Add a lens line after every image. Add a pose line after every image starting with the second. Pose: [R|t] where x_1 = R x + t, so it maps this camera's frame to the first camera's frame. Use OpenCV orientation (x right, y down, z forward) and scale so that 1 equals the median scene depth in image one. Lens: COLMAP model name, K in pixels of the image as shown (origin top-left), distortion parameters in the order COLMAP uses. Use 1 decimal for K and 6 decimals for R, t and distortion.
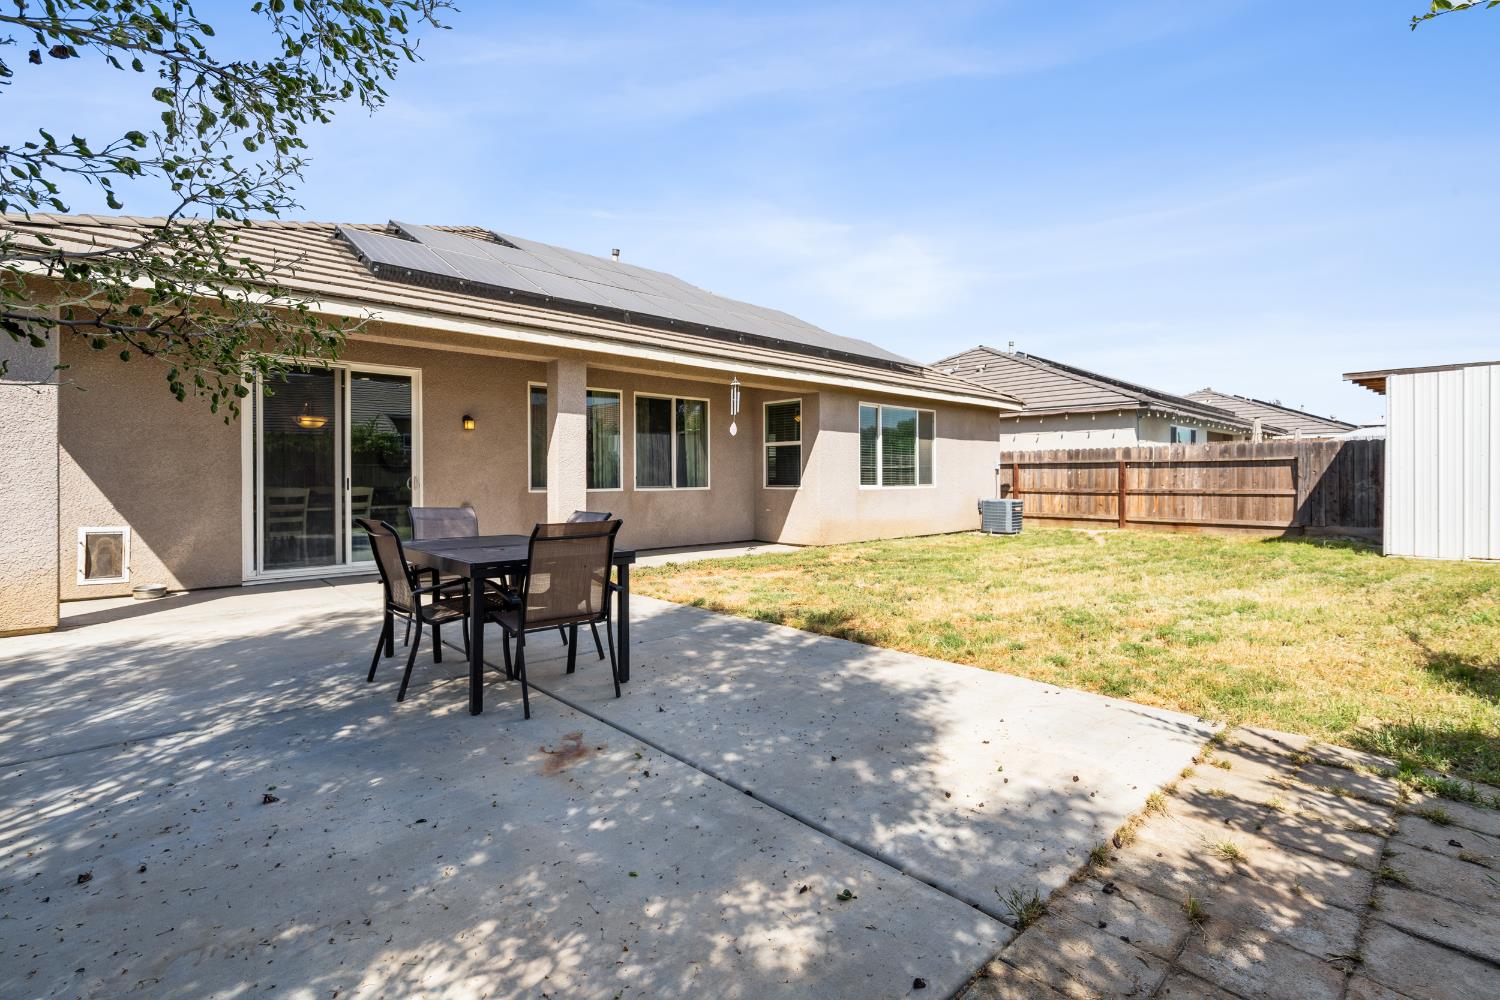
lens RADIAL K [[689.7, 0, 743.1], [0, 689.7, 479.7], [0, 0, 1]] dist [-0.001560, 0.000084]
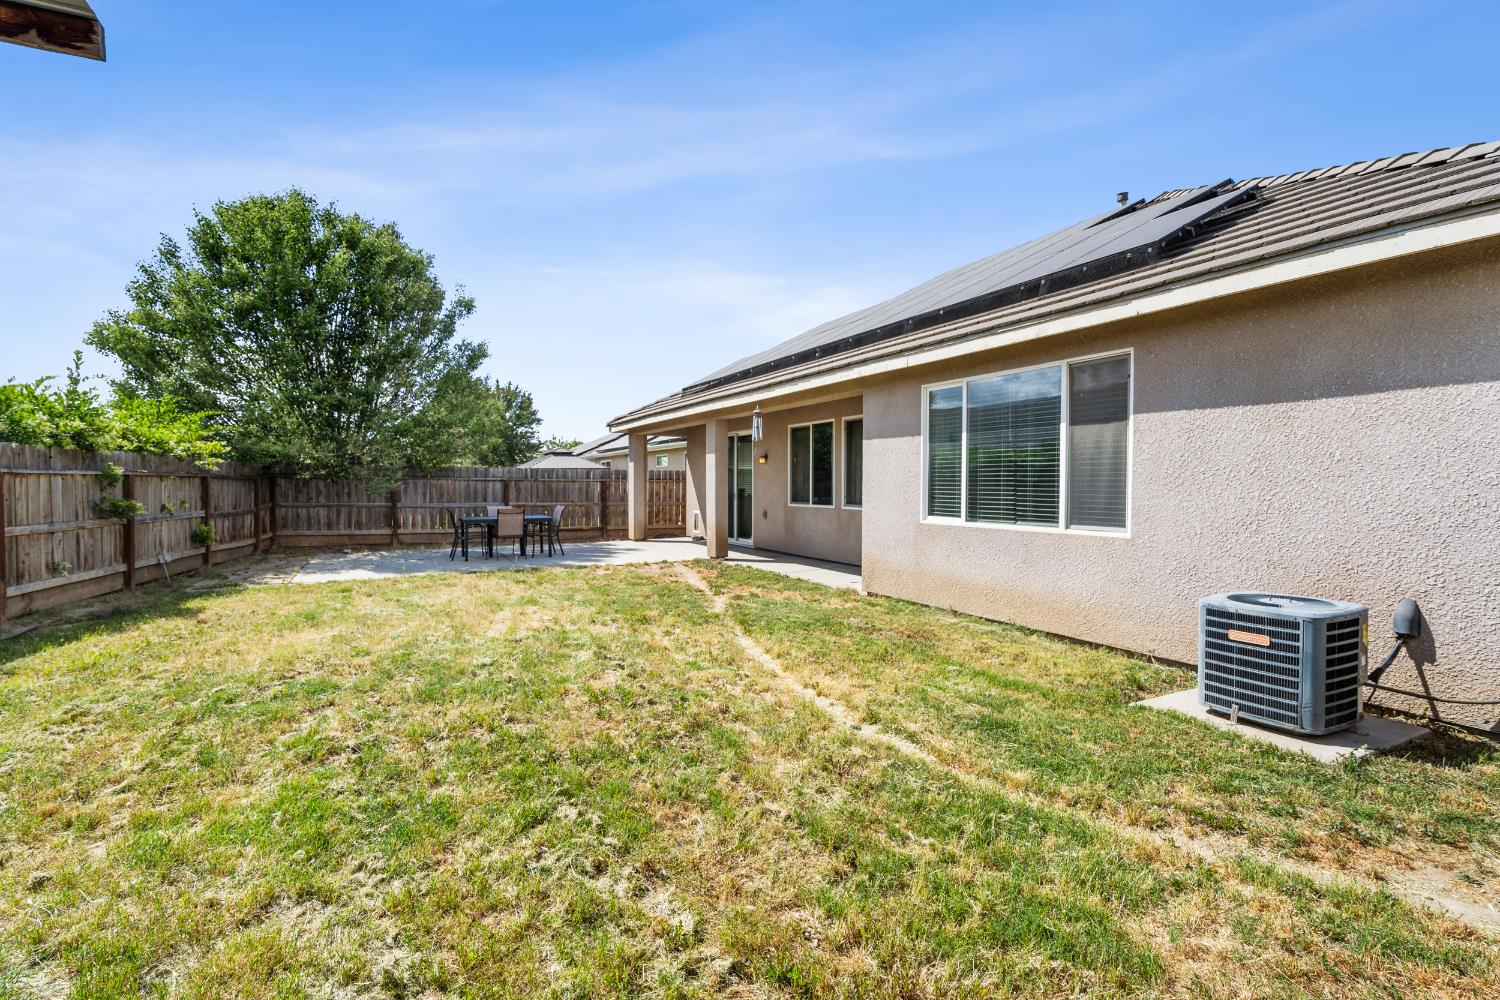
lens RADIAL K [[689.7, 0, 743.1], [0, 689.7, 479.7], [0, 0, 1]] dist [-0.001560, 0.000084]
pose [[-0.262425, -0.005743, -0.964935, 0.894978], [-0.004317, 0.999979, -0.004778, -0.022121], [0.964943, 0.002911, -0.262445, 1.081100]]
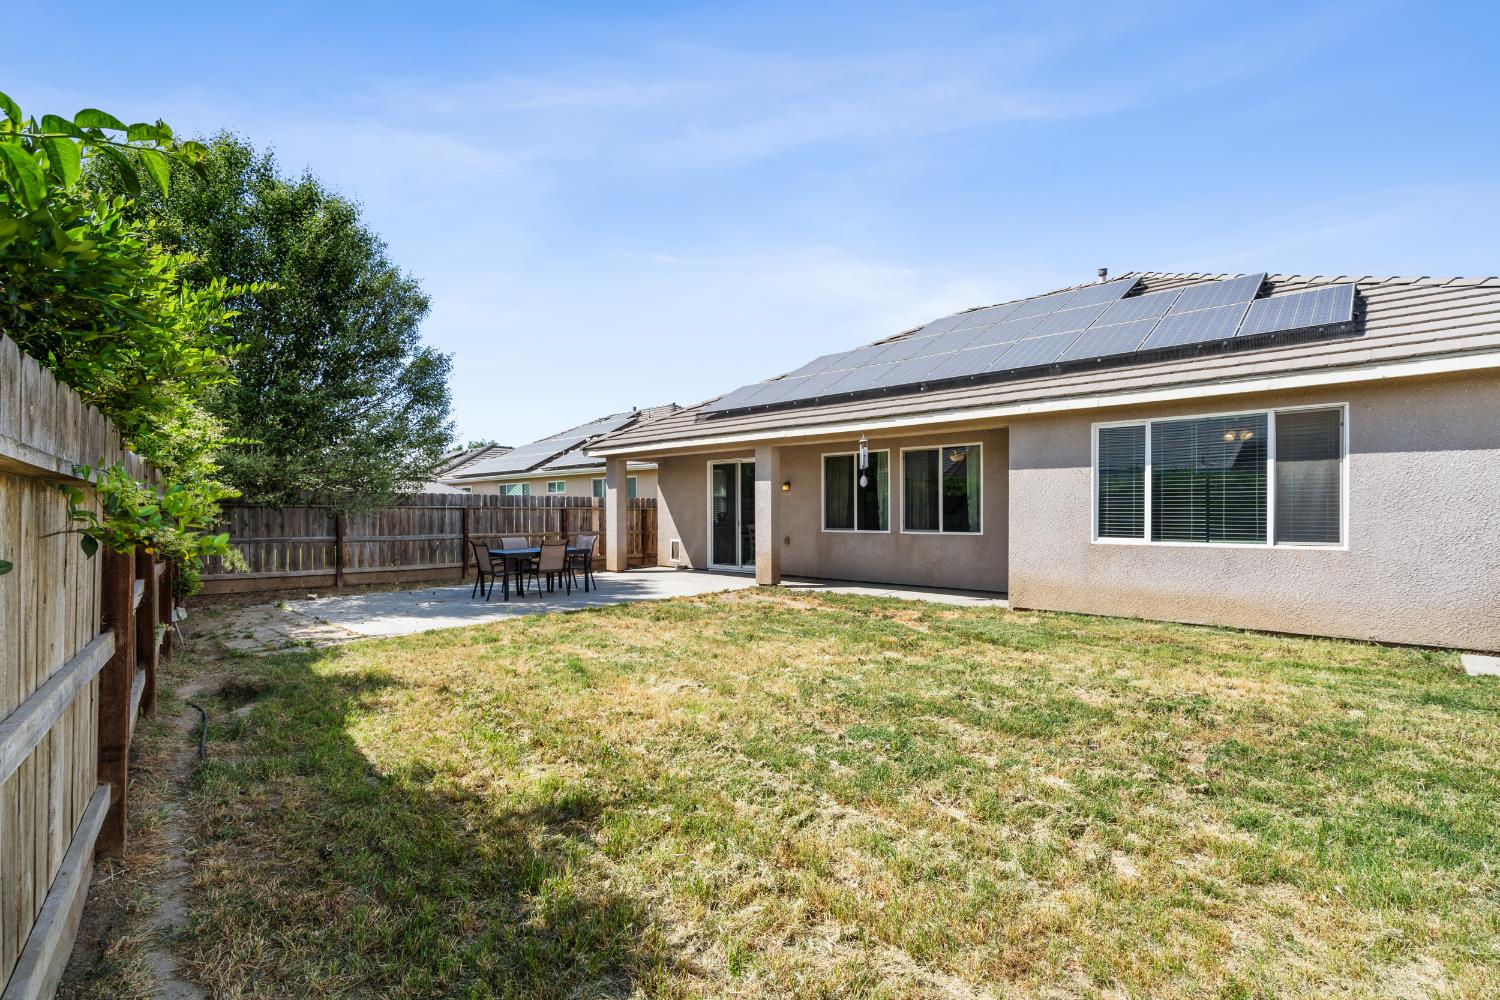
lens RADIAL K [[681.9, 0, 745.5], [0, 681.9, 511.0], [0, 0, 1]] dist [-0.003098, -0.000105]
pose [[0.083959, -0.000394, -0.996469, 0.923100], [0.000543, 1.000000, -0.000350, -0.020059], [0.996469, -0.000512, 0.083959, 0.611044]]
